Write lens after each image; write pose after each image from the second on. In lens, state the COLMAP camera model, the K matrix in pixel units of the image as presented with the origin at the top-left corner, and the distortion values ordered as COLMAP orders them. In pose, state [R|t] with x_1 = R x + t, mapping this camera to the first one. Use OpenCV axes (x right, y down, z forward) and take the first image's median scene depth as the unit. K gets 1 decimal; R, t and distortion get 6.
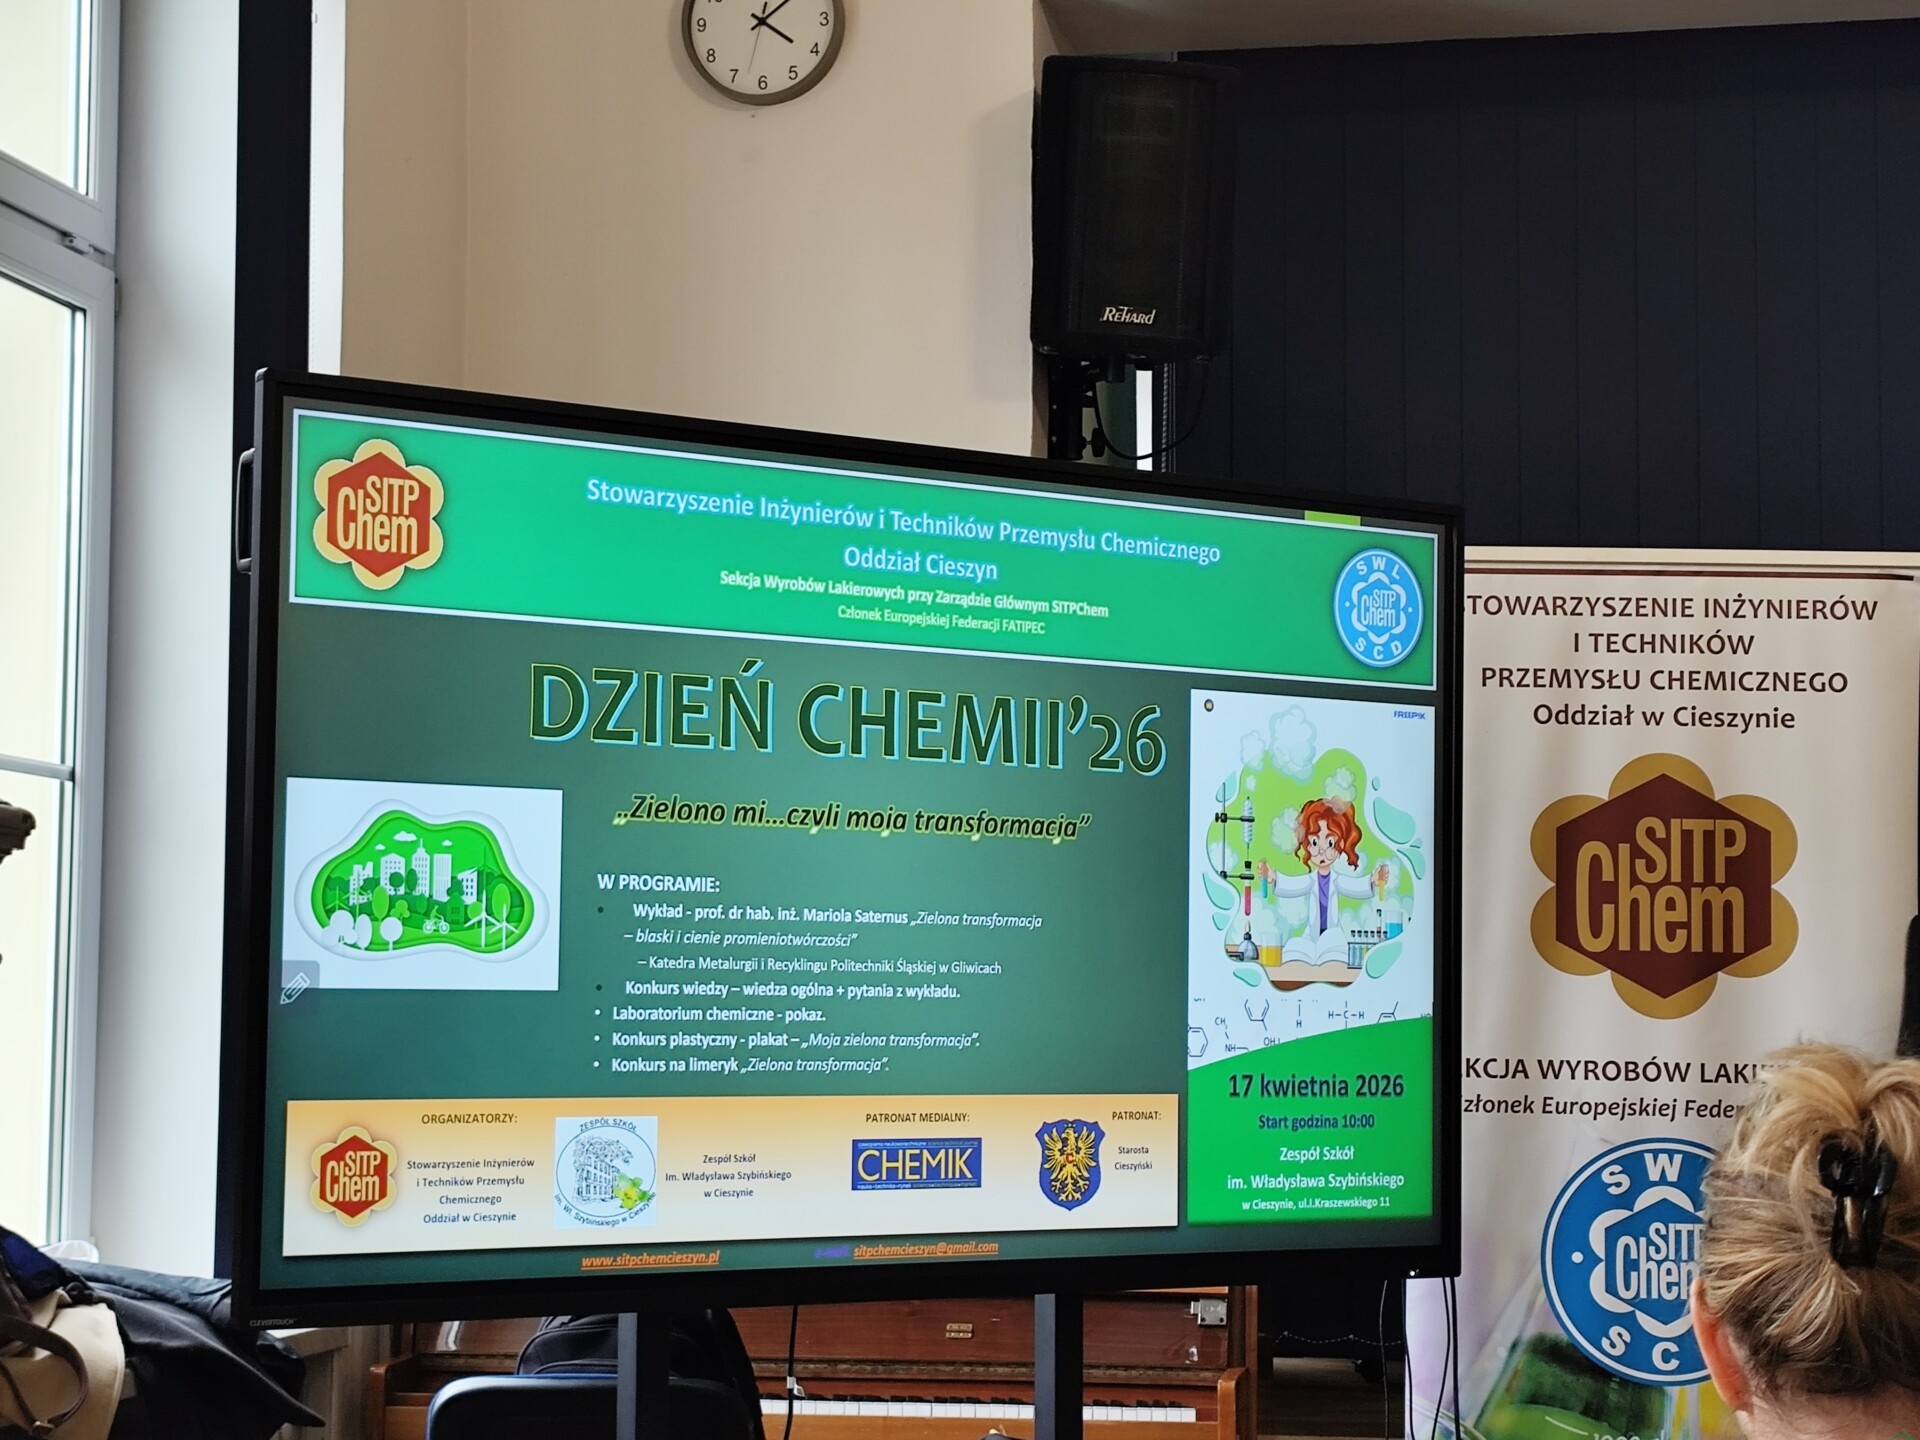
lens RADIAL K [[3914.3, 0, 962.9], [0, 3914.3, 727.4], [0, 0, 1]] dist [0.130148, 0.000000]
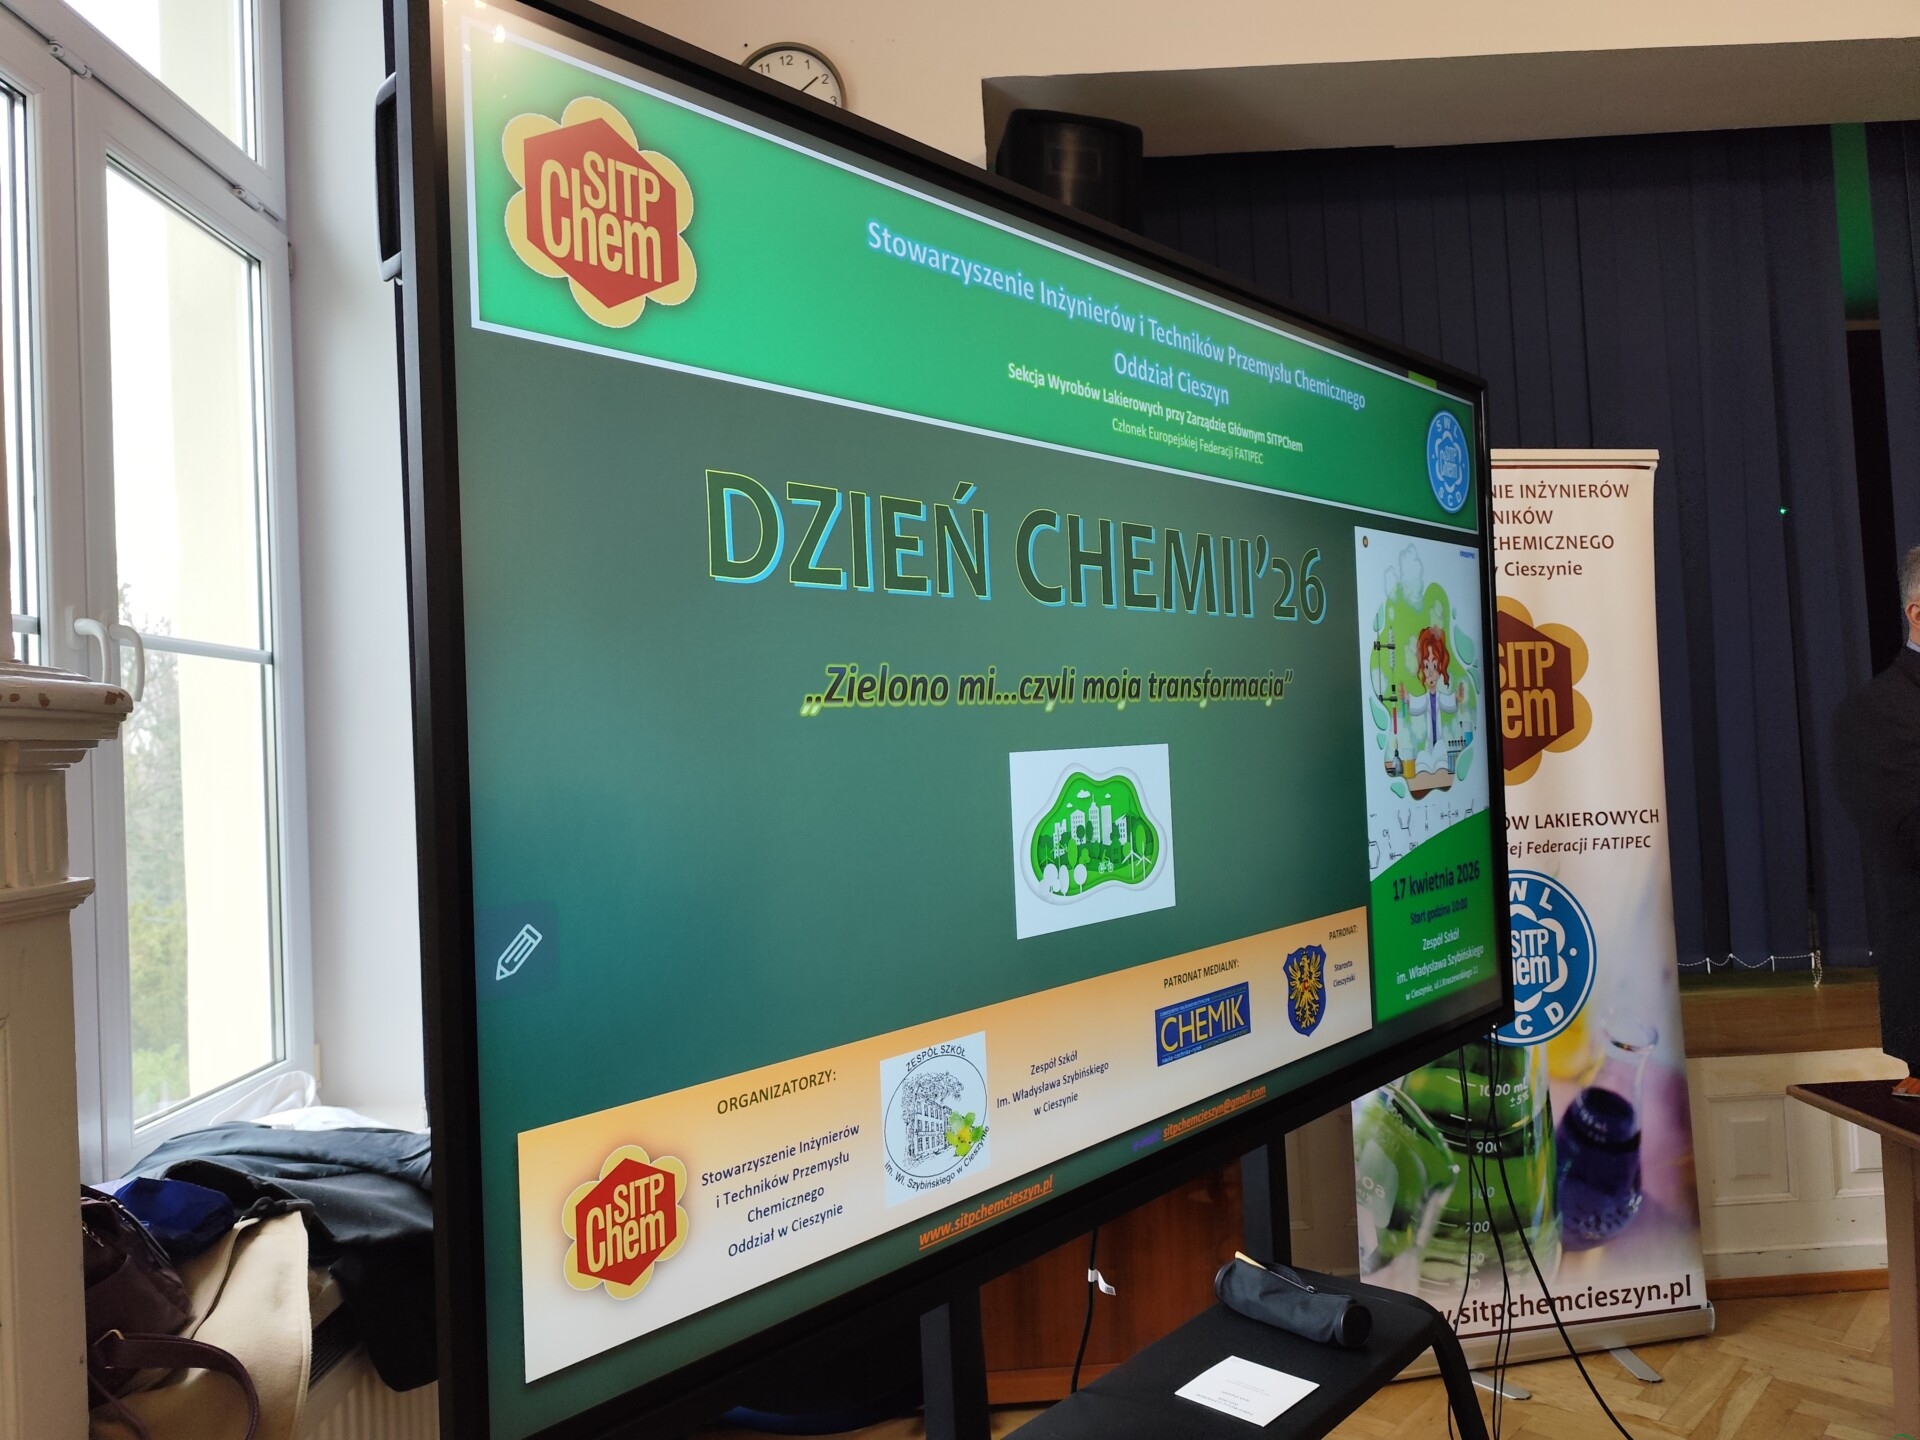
lens RADIAL K [[1329.1, 0, 965.6], [0, 1329.1, 708.7], [0, 0, 1]] dist [0.029081, -0.034485]
pose [[0.979556, -0.049131, 0.195080, -0.116062], [0.039828, 0.997887, 0.051327, 0.016655], [-0.197190, -0.042508, 0.979443, 0.647722]]
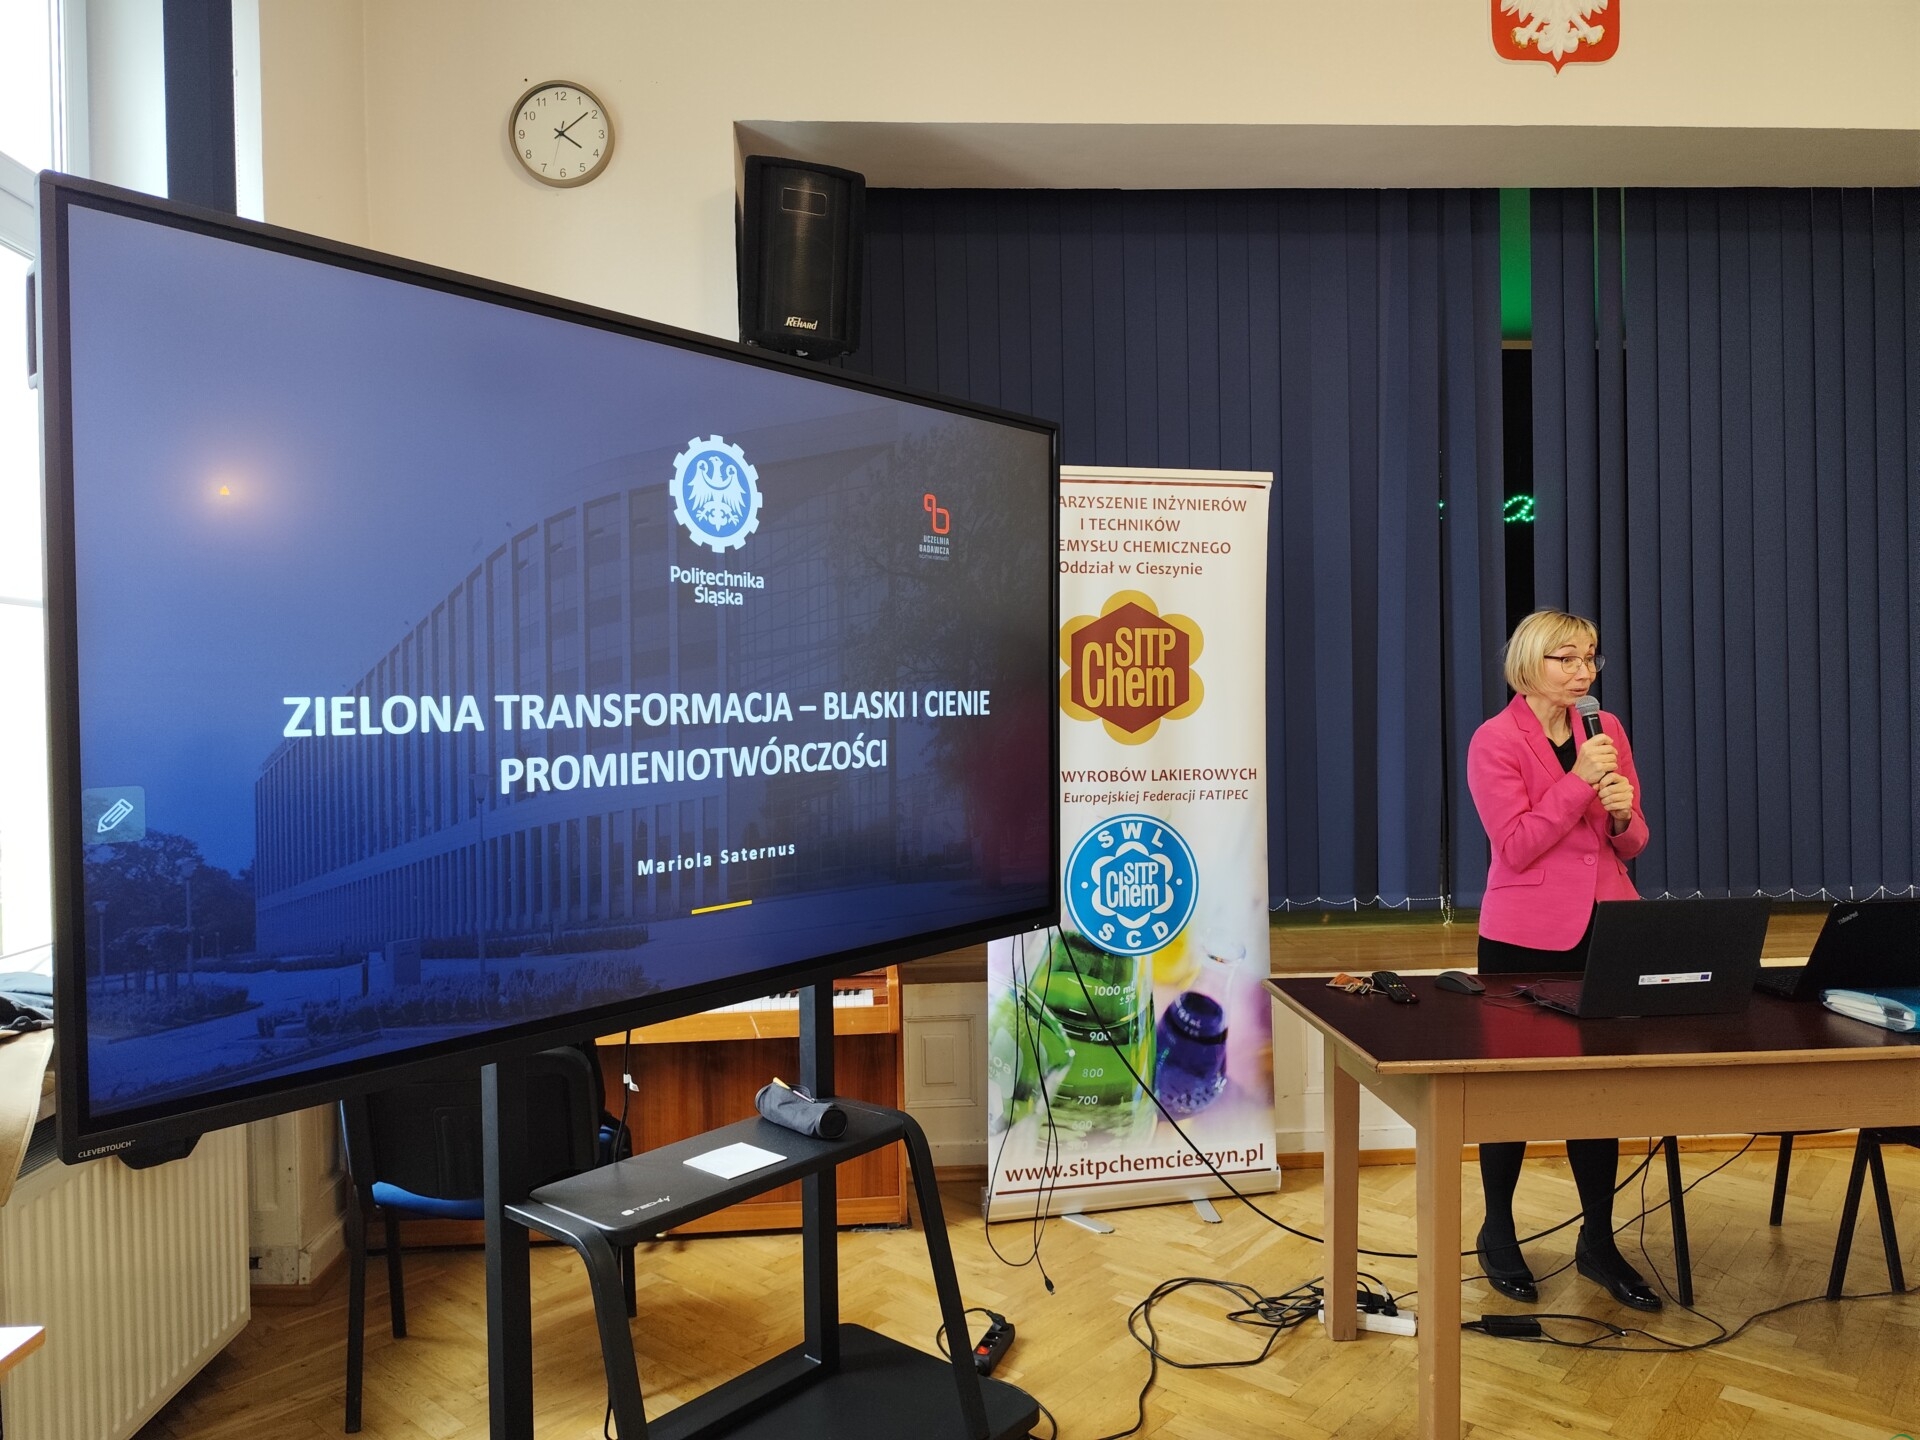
lens RADIAL K [[1329.1, 0, 966.3], [0, 1329.1, 717.8], [0, 0, 1]] dist [0.029081, -0.034485]
pose [[0.970431, -0.024879, 0.240091, -0.034618], [0.002426, 0.995629, 0.093368, 0.008996], [-0.241365, -0.090024, 0.966250, 0.517495]]
